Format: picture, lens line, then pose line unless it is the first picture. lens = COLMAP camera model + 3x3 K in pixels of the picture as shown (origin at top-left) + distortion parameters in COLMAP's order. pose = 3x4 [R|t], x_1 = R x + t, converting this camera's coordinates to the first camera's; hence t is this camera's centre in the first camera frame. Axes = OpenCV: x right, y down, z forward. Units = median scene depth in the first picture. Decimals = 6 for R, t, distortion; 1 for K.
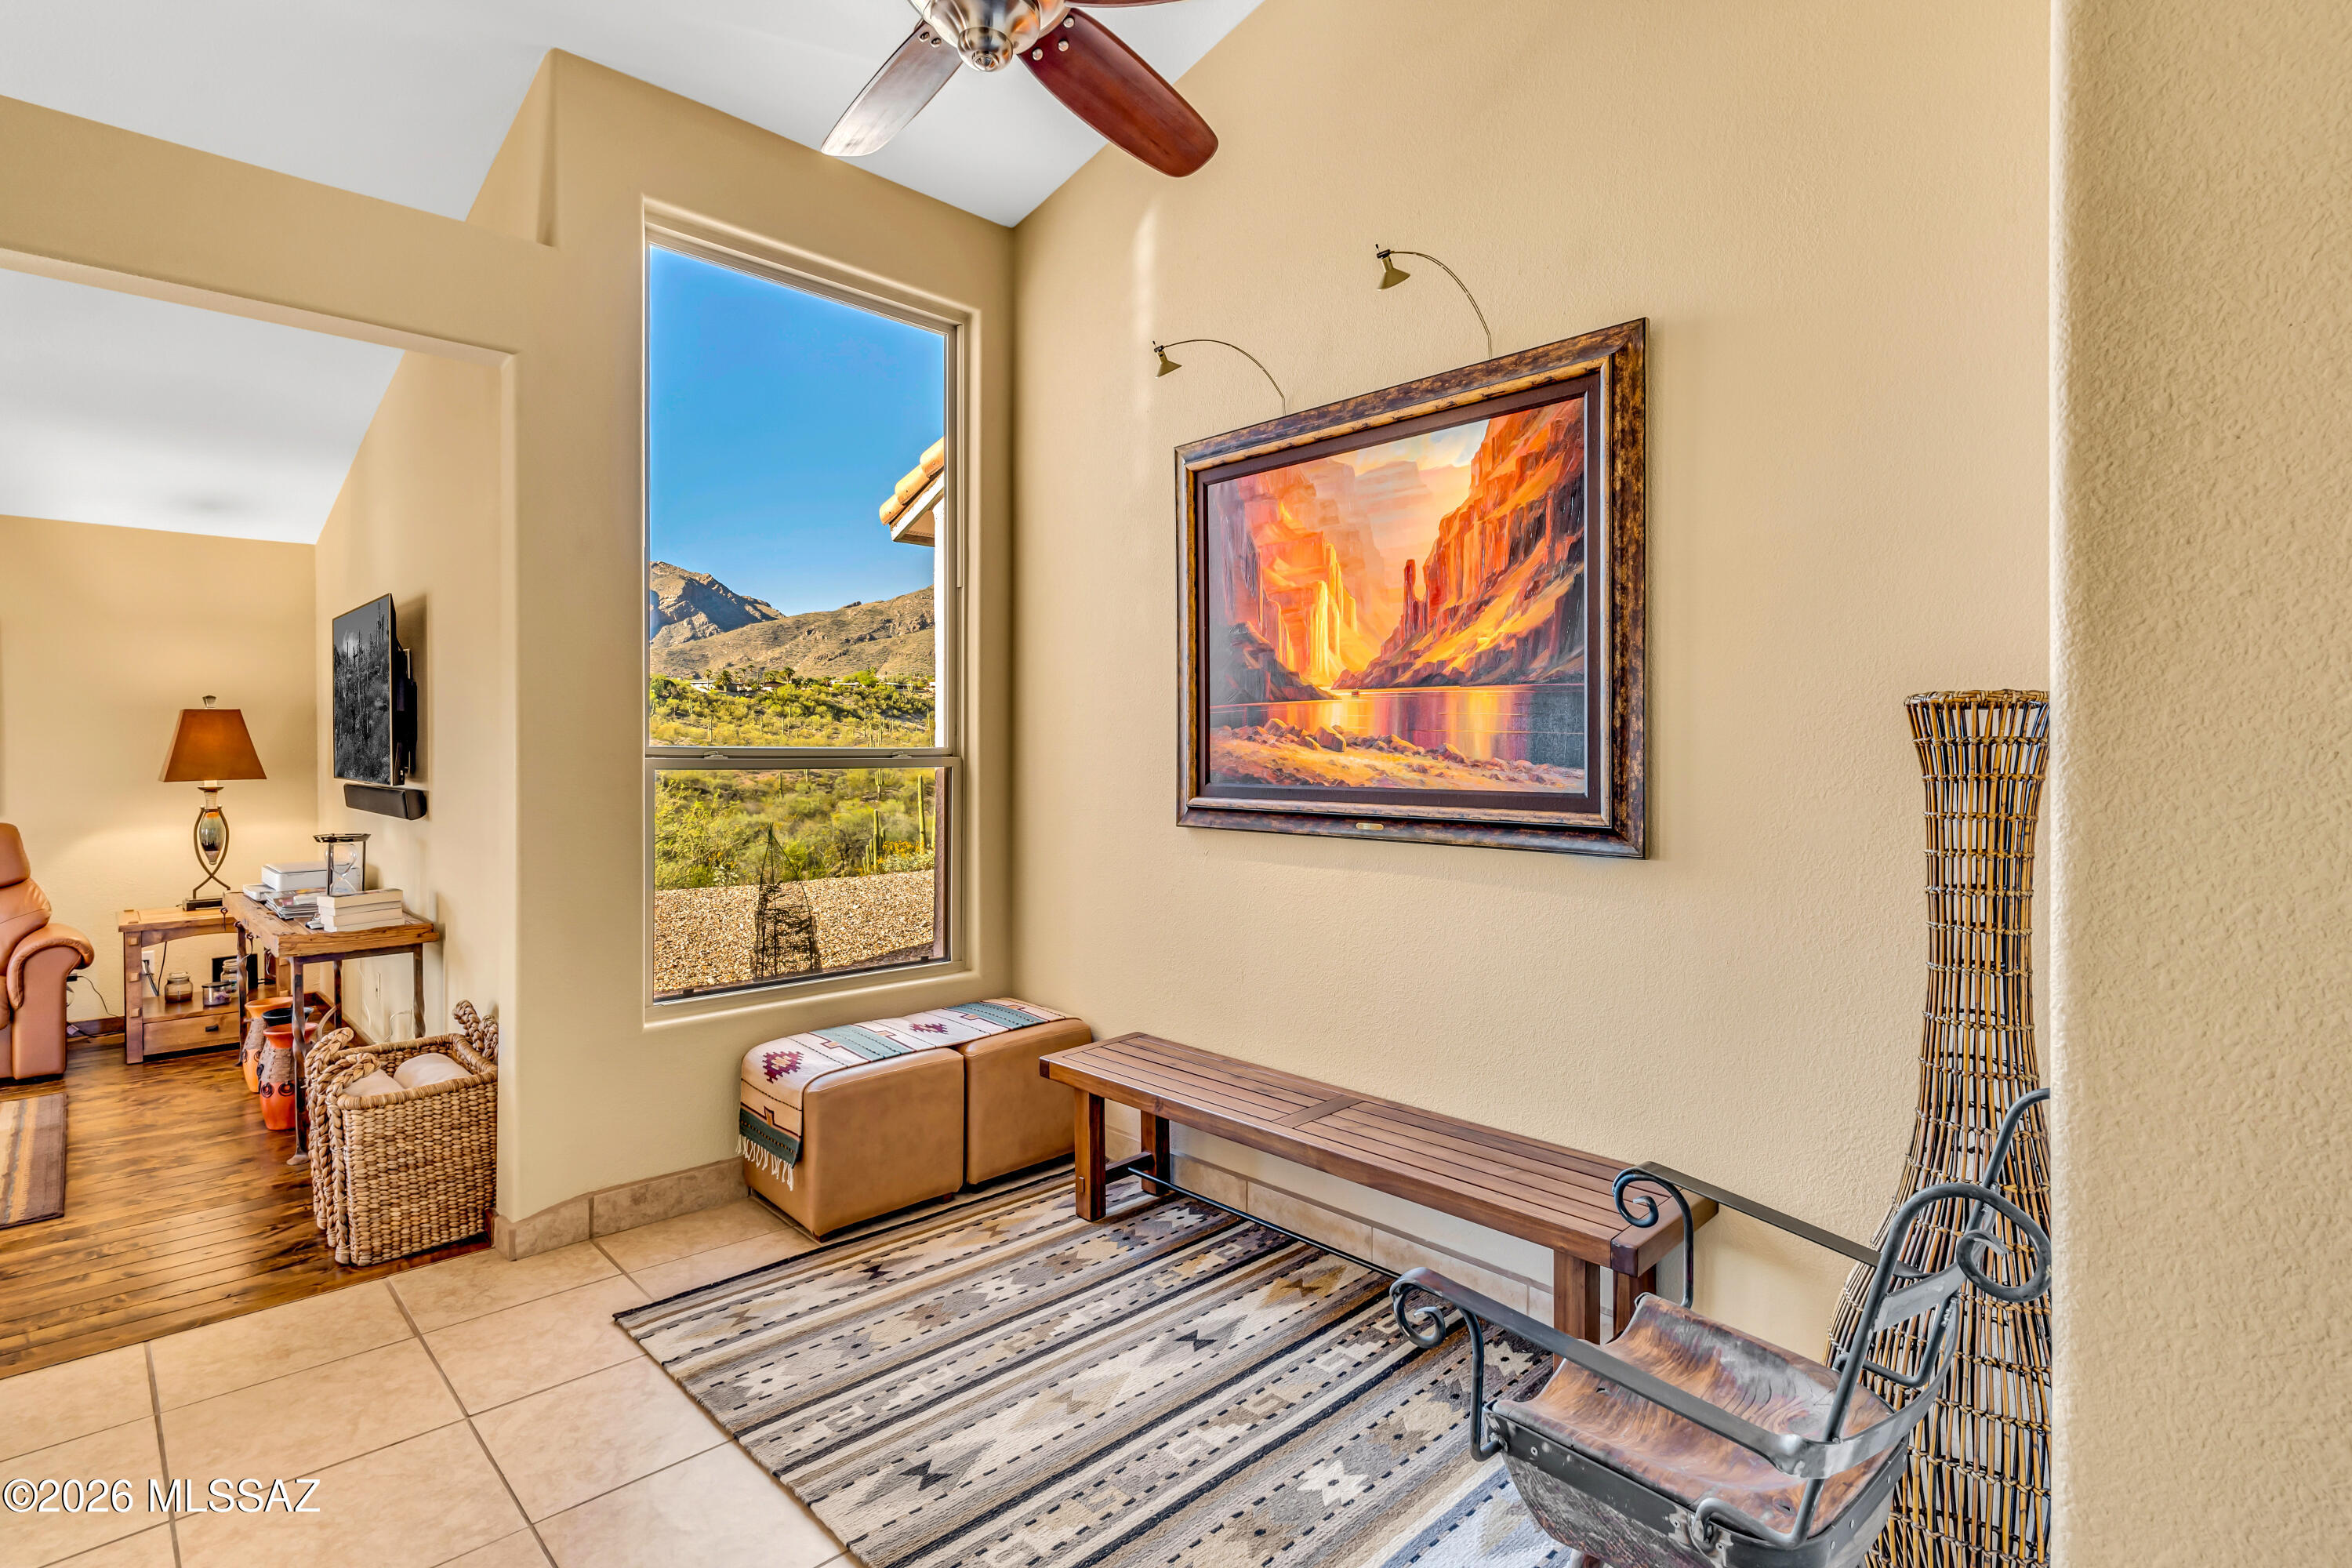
lens RADIAL K [[1135.2, 0, 1175.5], [0, 1135.2, 761.7], [0, 0, 1]] dist [0.004252, -0.001680]
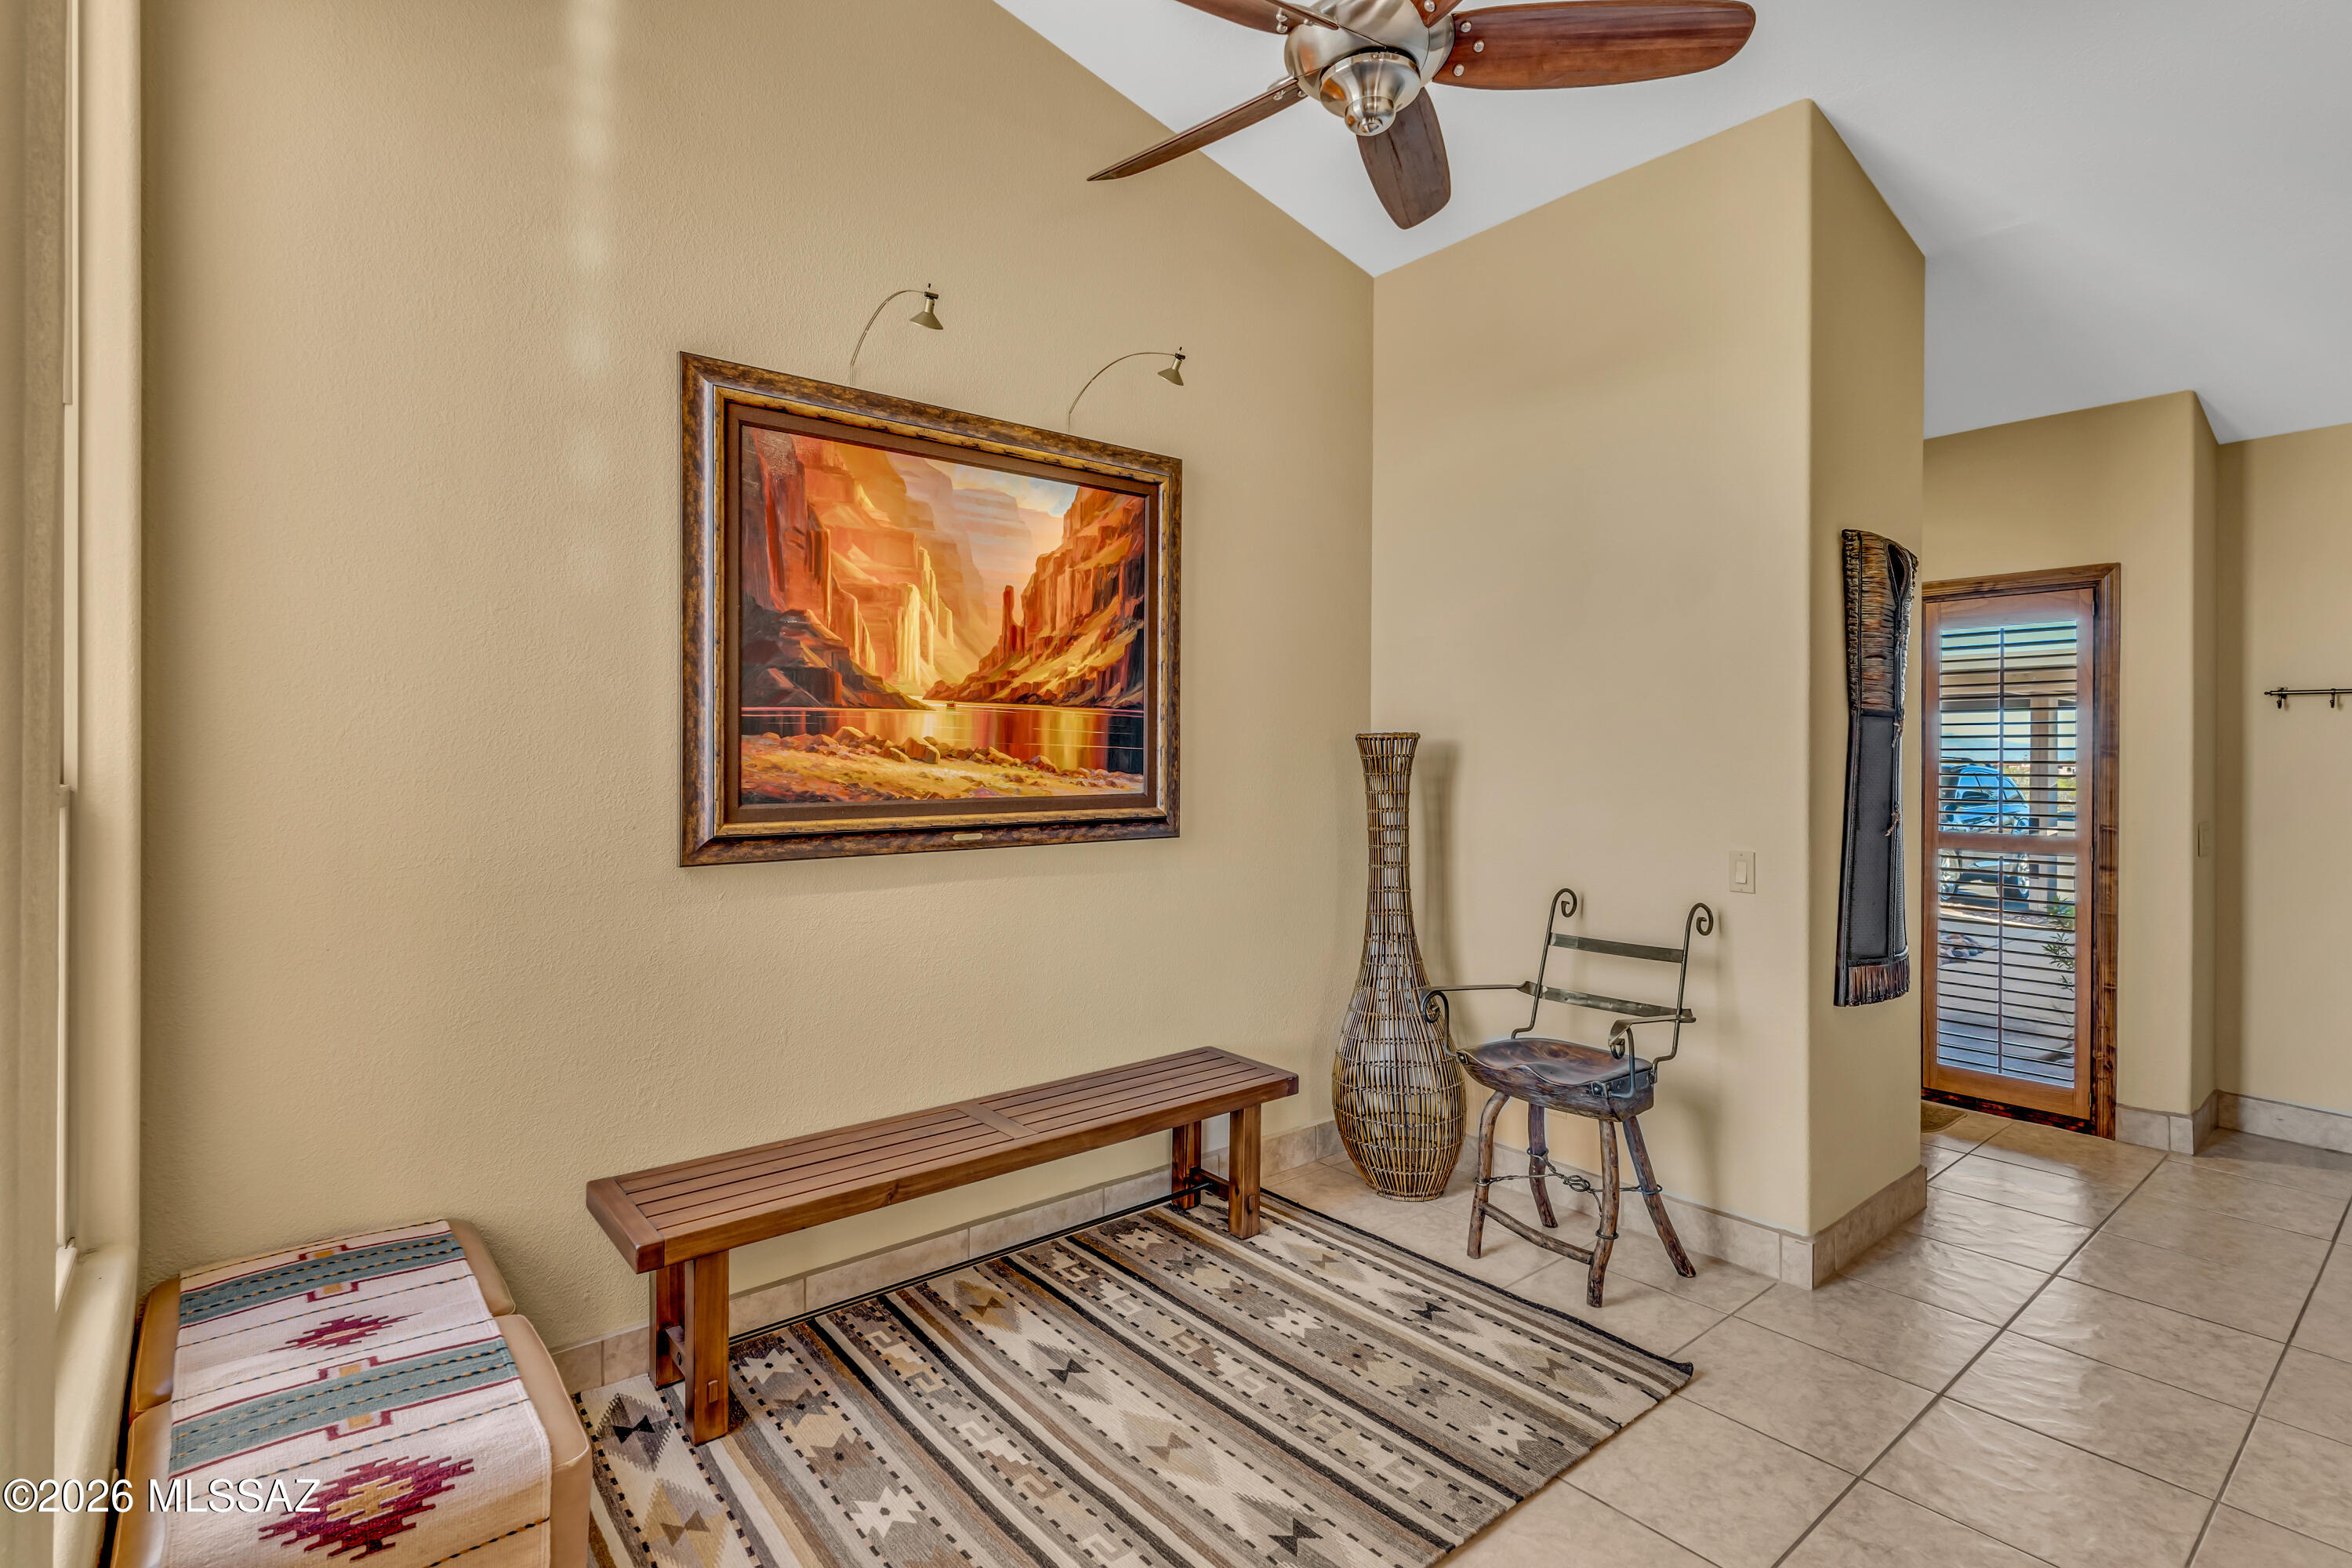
lens RADIAL K [[1135.2, 0, 1190.0], [0, 1135.2, 760.6], [0, 0, 1]] dist [0.004252, -0.001680]
pose [[0.071413, -0.007109, 0.997422, -0.795066], [0.009785, 0.999931, 0.006426, -0.015279], [-0.997399, 0.009301, 0.071477, 0.694147]]
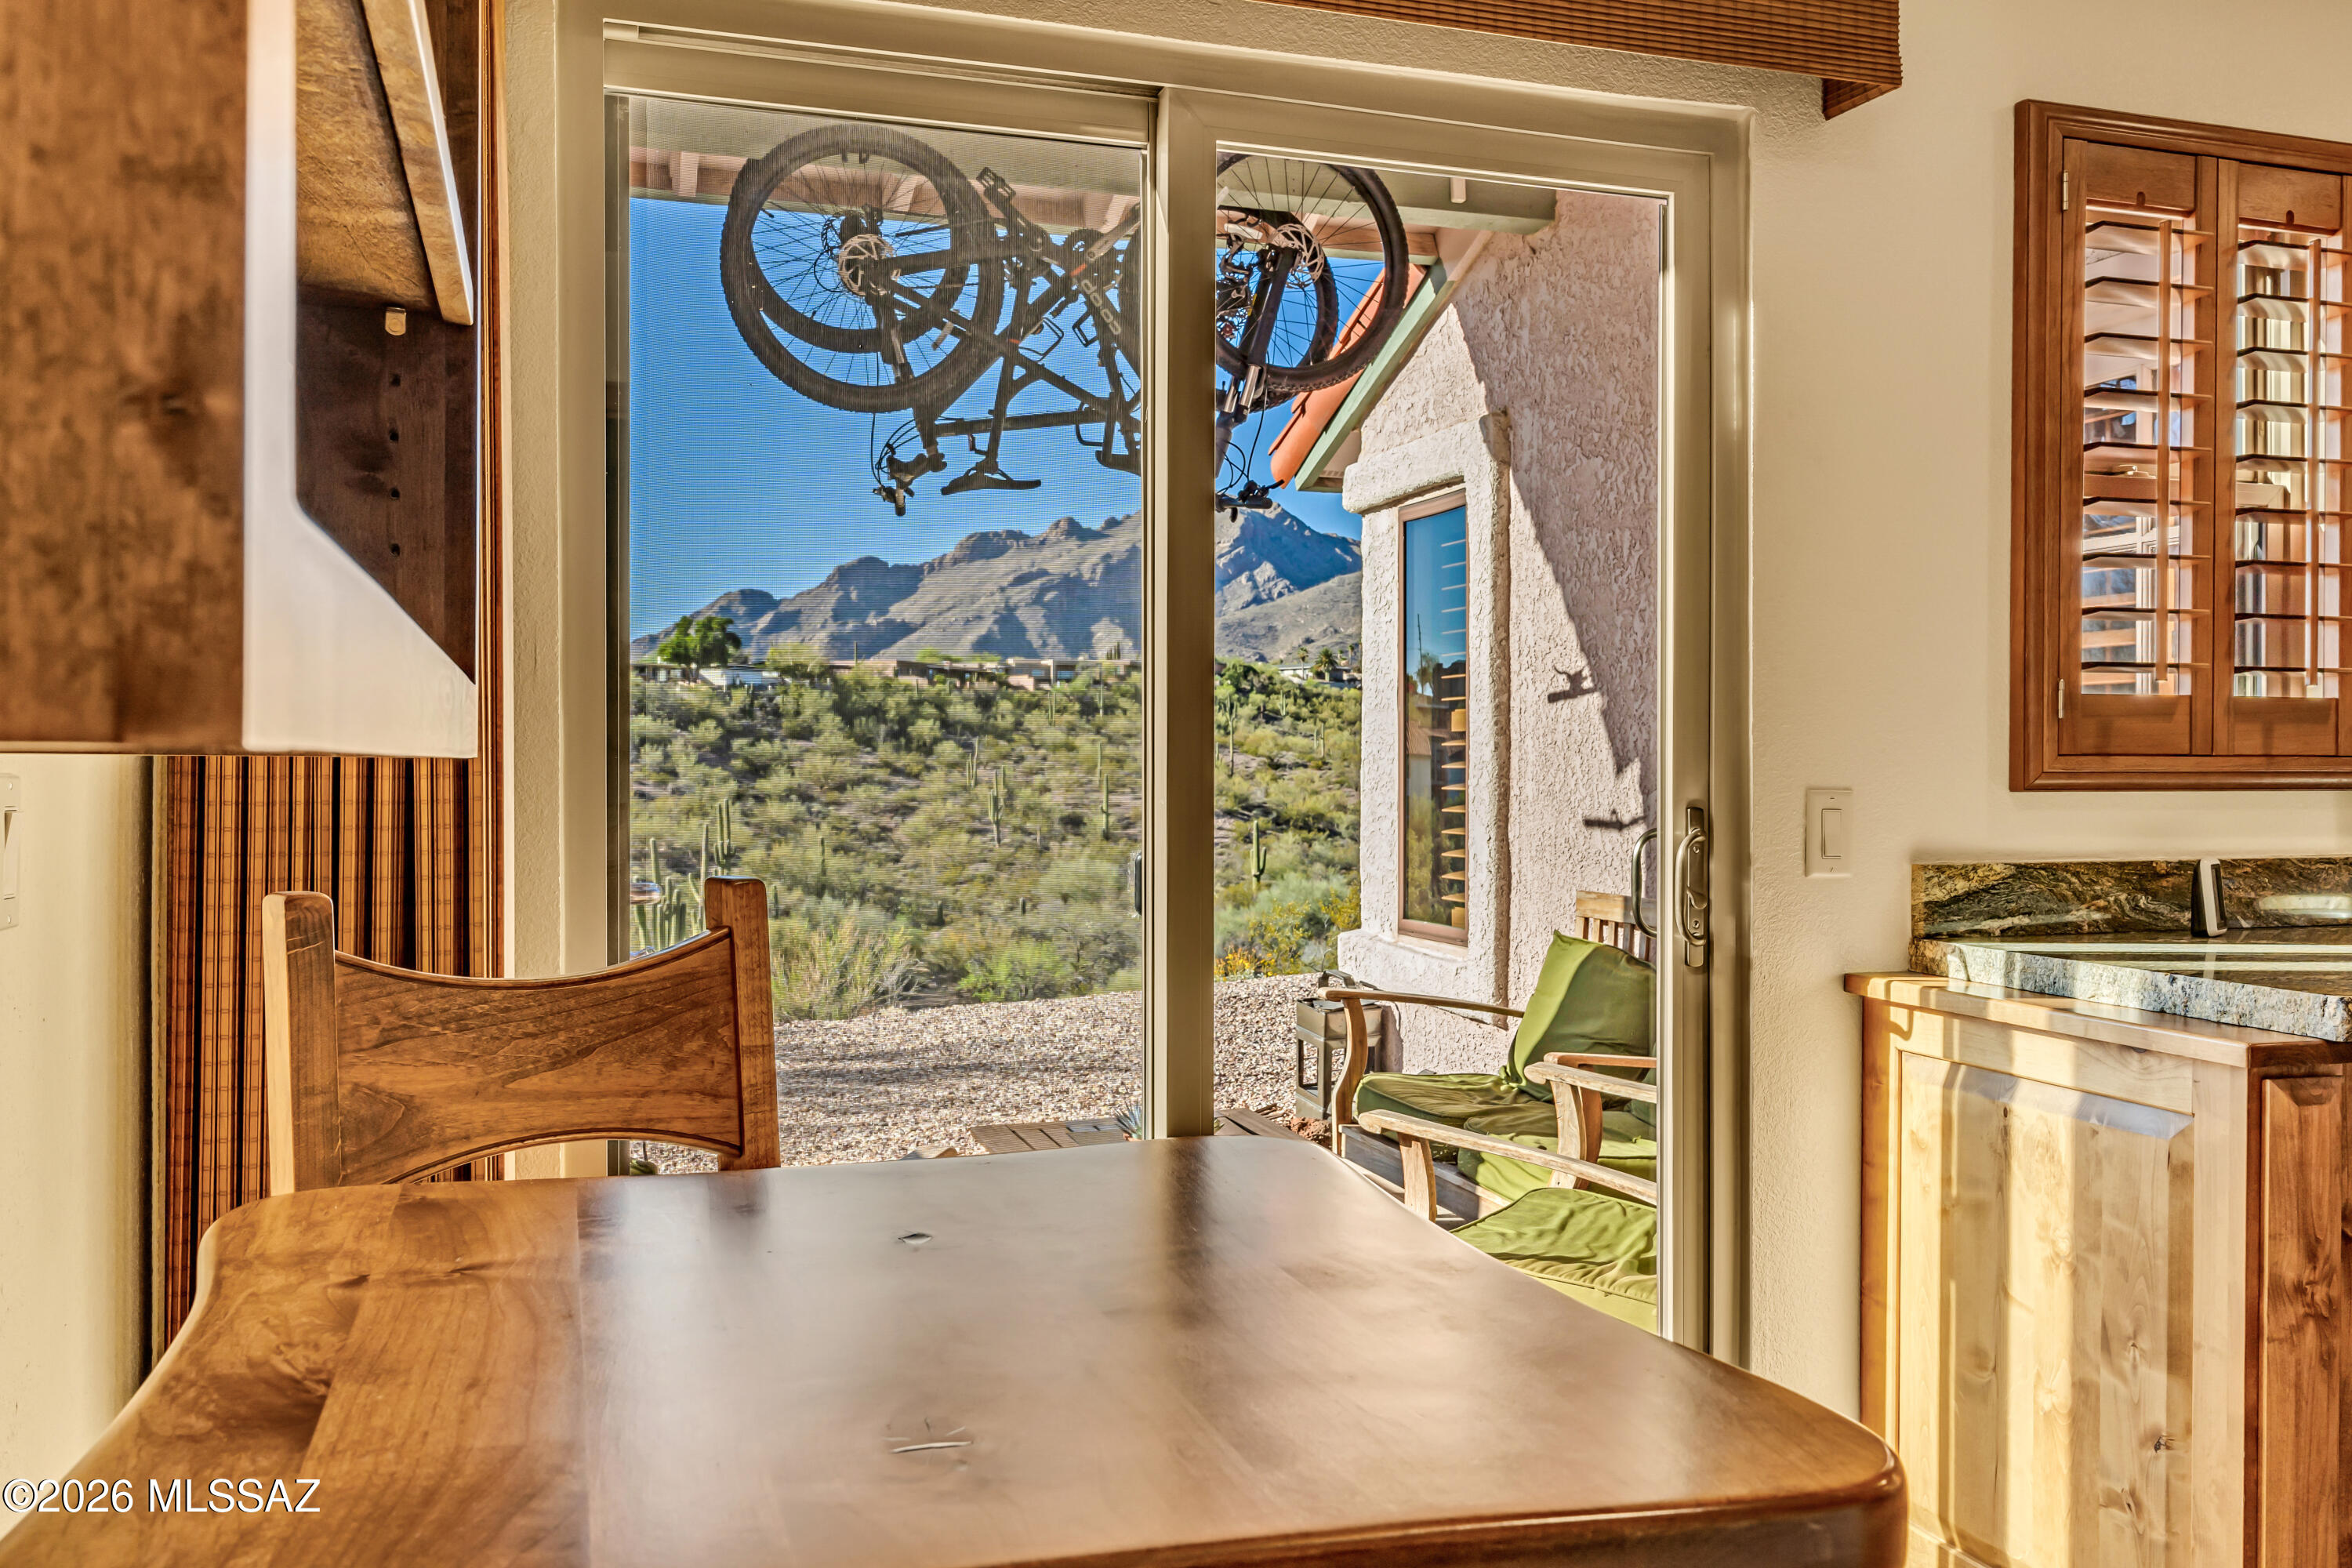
lens RADIAL K [[1884.8, 0, 1159.4], [0, 1884.8, 770.9], [0, 0, 1]] dist [0.007432, -0.007709]
pose [[0.899414, -0.000254, -0.437097, -1.892853], [-0.004602, 0.999939, -0.010051, 0.088430], [0.437073, 0.011051, 0.899358, -1.253103]]
